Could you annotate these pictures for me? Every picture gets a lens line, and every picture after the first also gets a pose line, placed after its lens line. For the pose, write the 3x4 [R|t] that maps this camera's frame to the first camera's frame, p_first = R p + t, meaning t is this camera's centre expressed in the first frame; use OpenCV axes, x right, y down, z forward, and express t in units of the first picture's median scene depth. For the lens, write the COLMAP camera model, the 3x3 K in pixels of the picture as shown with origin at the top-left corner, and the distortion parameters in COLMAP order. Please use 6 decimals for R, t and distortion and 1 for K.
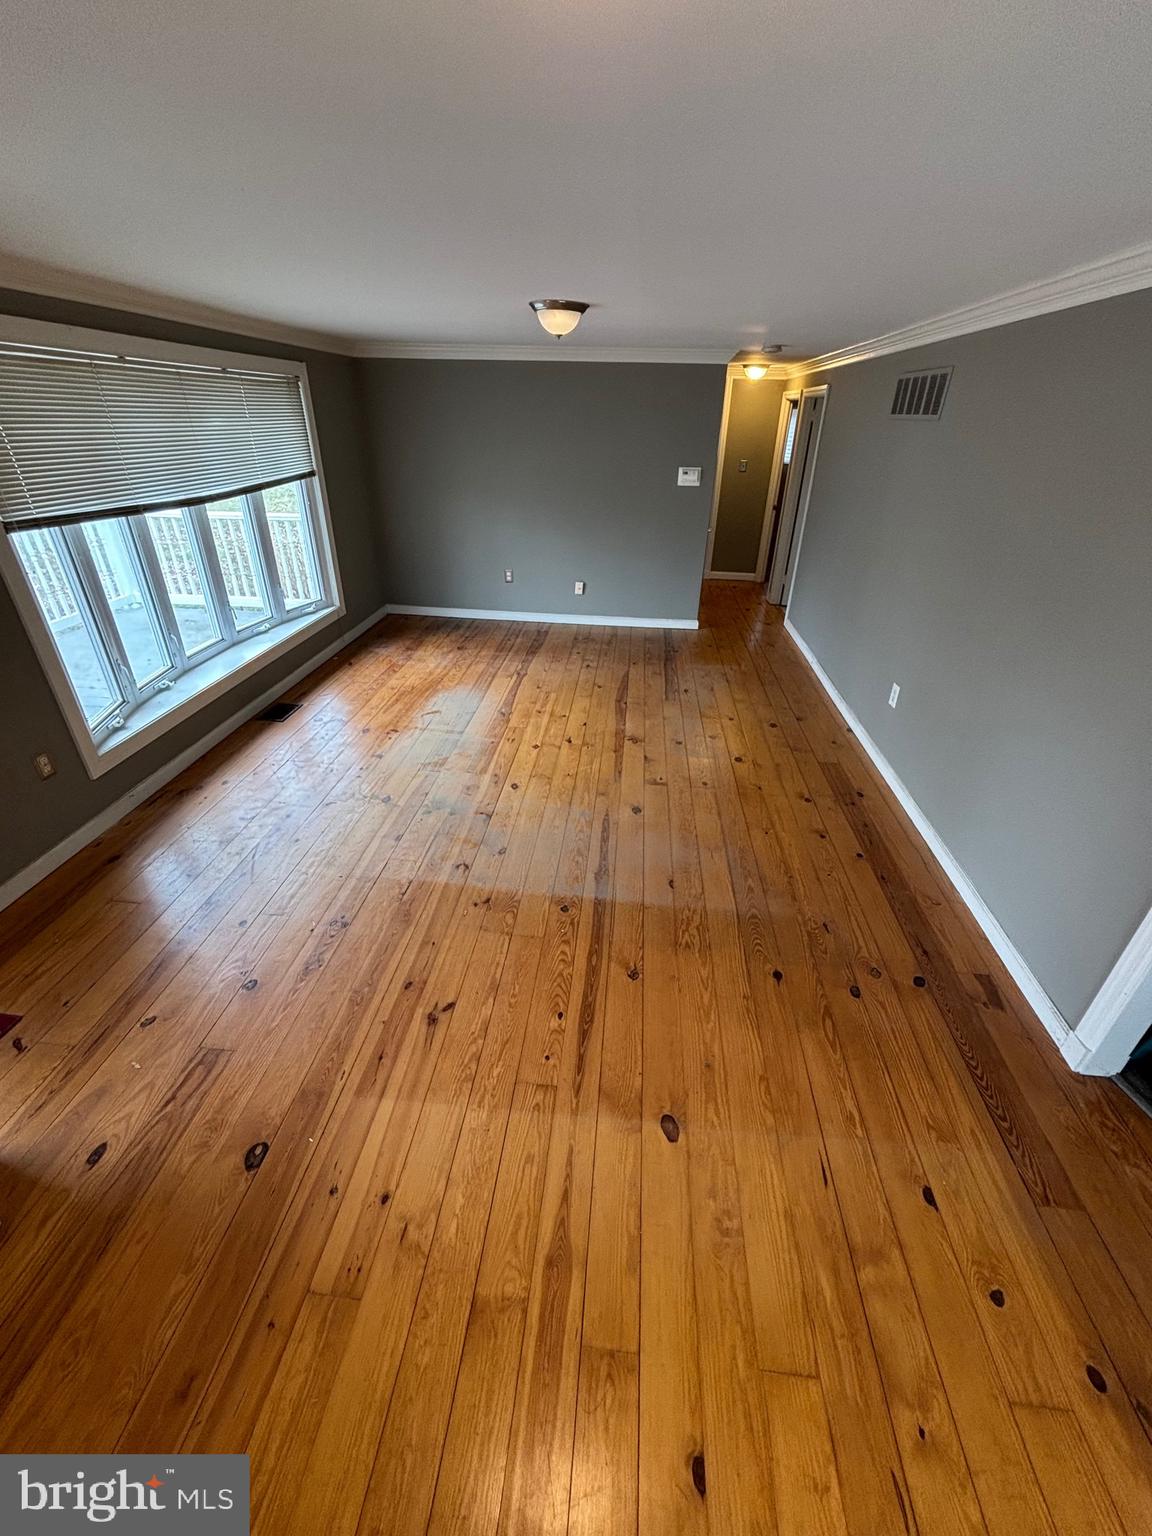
lens RADIAL K [[618.8, 0, 576.0], [0, 618.8, 768.0], [0, 0, 1]] dist [0.006228, -0.003308]
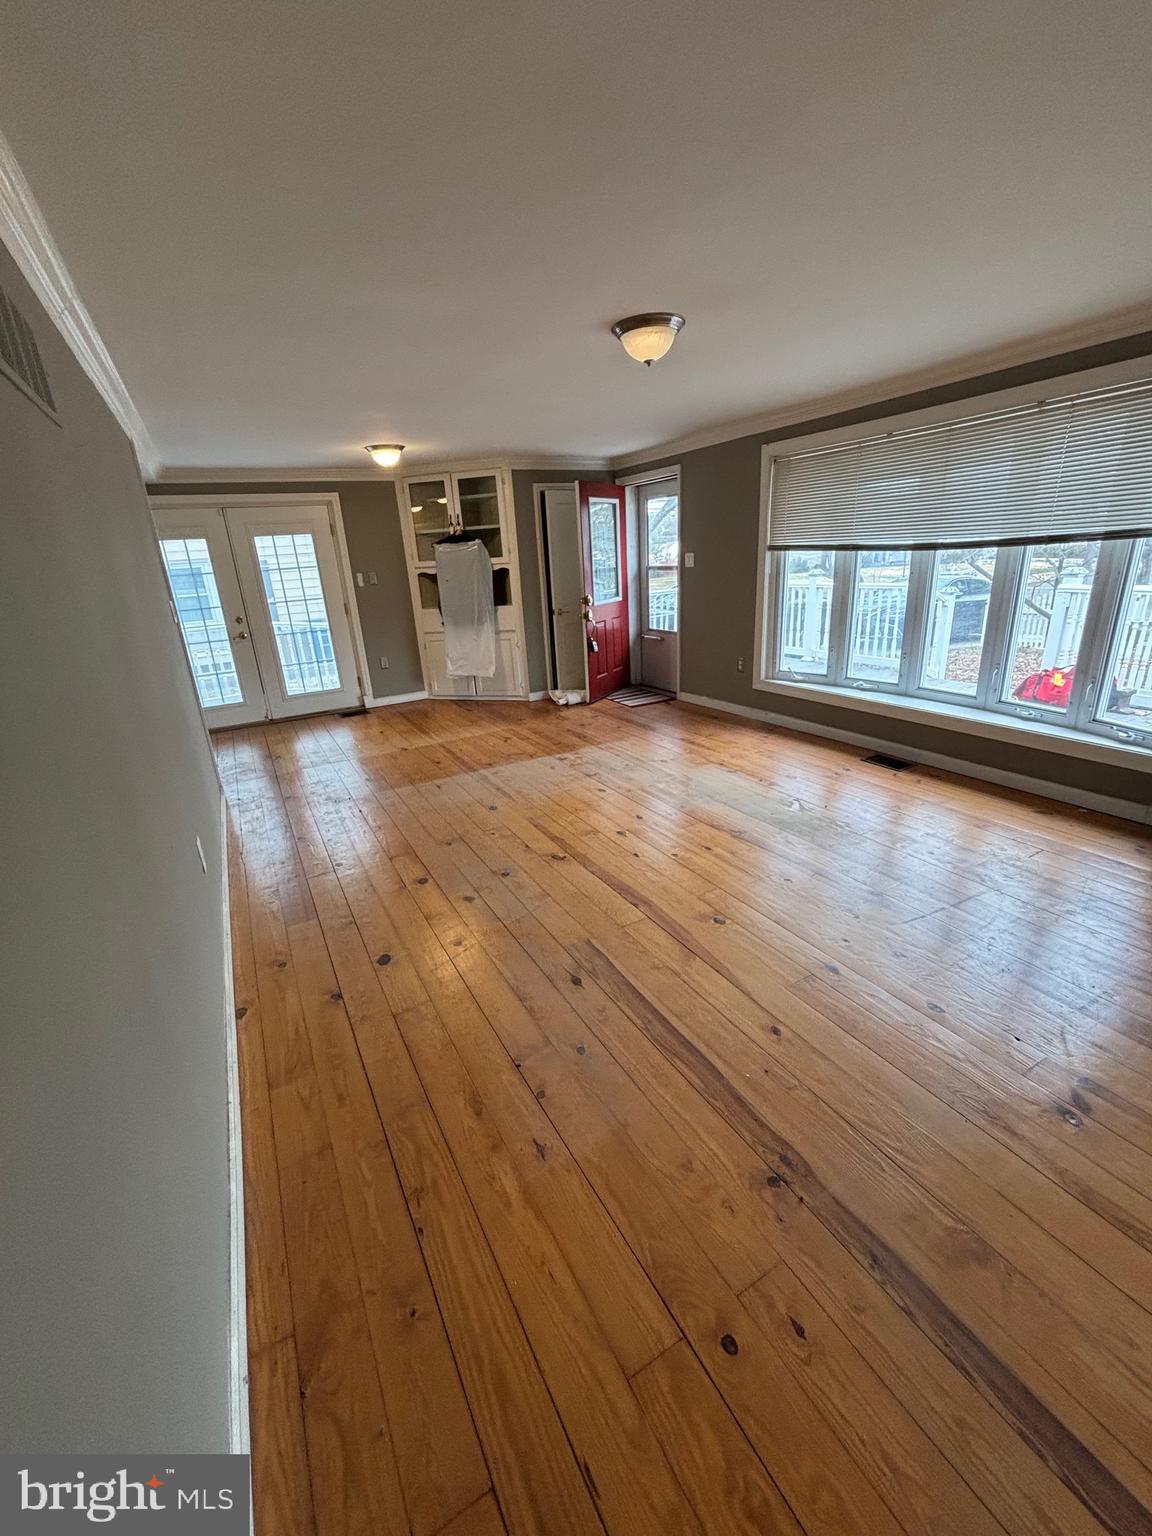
lens RADIAL K [[618.8, 0, 576.0], [0, 618.8, 768.0], [0, 0, 1]] dist [0.006228, -0.003308]
pose [[-0.822906, 0.218081, -0.524659, 0.644847], [-0.240220, 0.703276, 0.669101, -0.915515], [0.514899, 0.676641, -0.526342, 1.884276]]
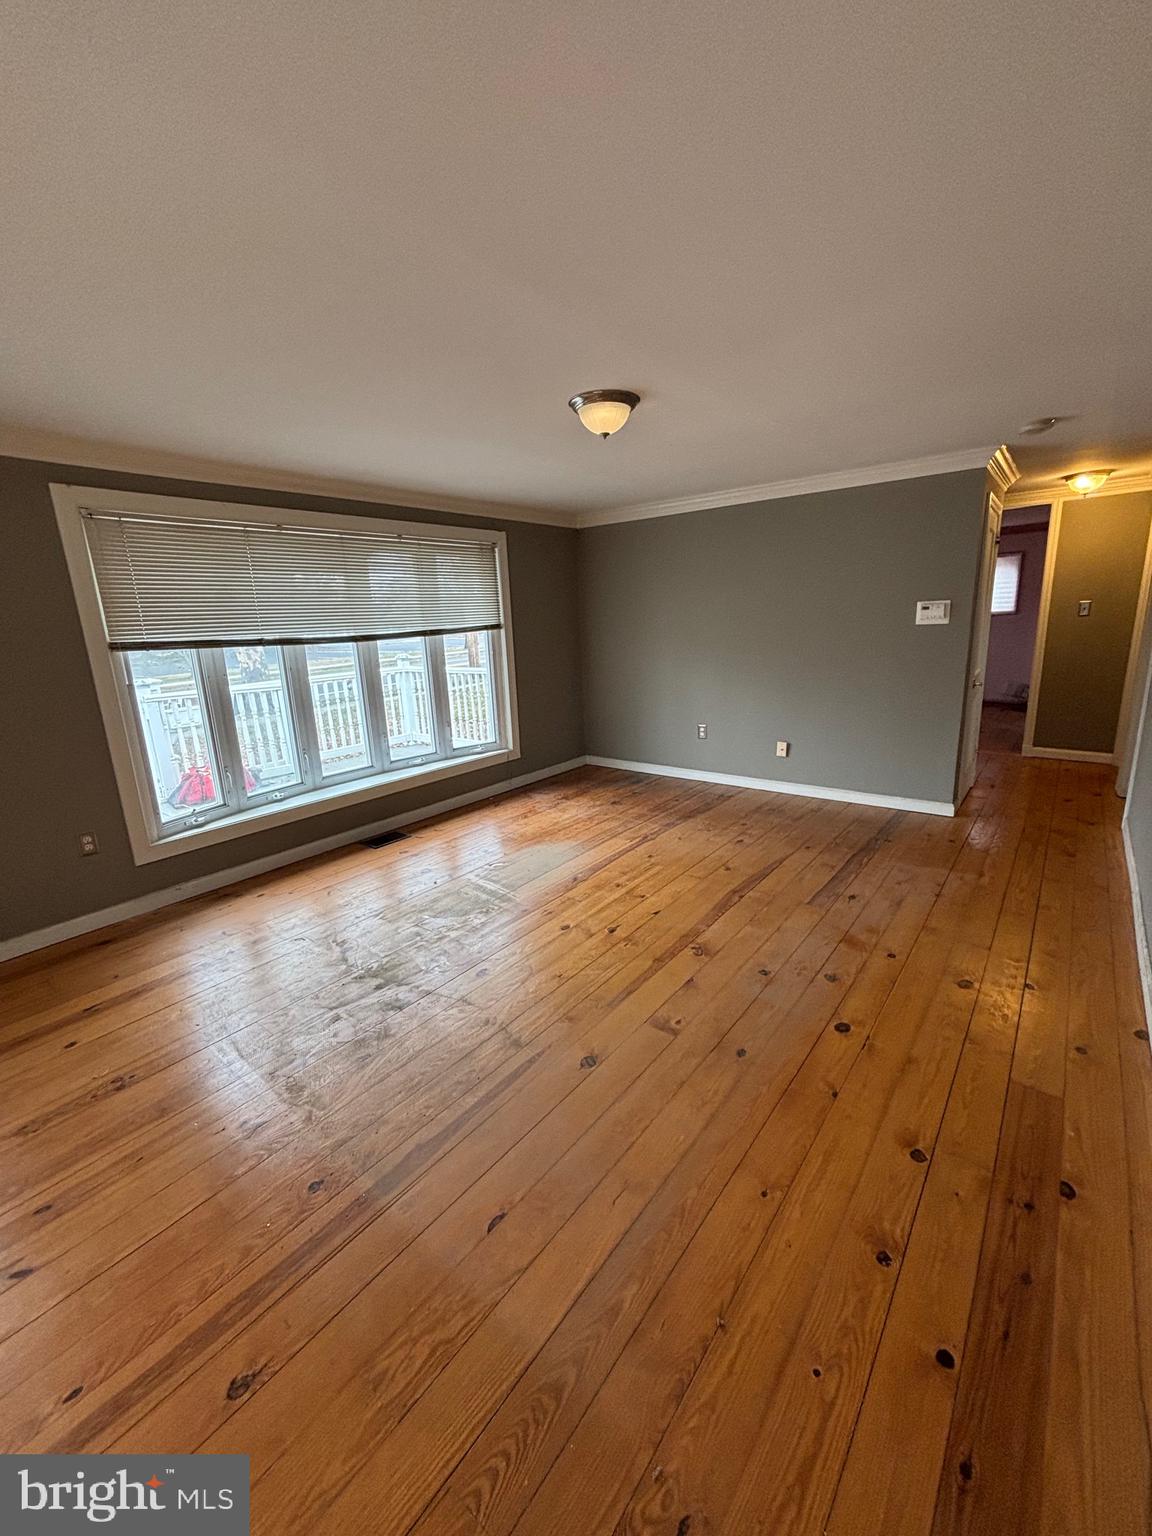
lens RADIAL K [[618.8, 0, 576.0], [0, 618.8, 768.0], [0, 0, 1]] dist [0.006228, -0.003308]
pose [[0.837453, 0.076111, -0.541183, 0.461440], [-0.218746, 0.954153, -0.204309, -0.093811], [0.500821, 0.289481, 0.815708, 0.456919]]
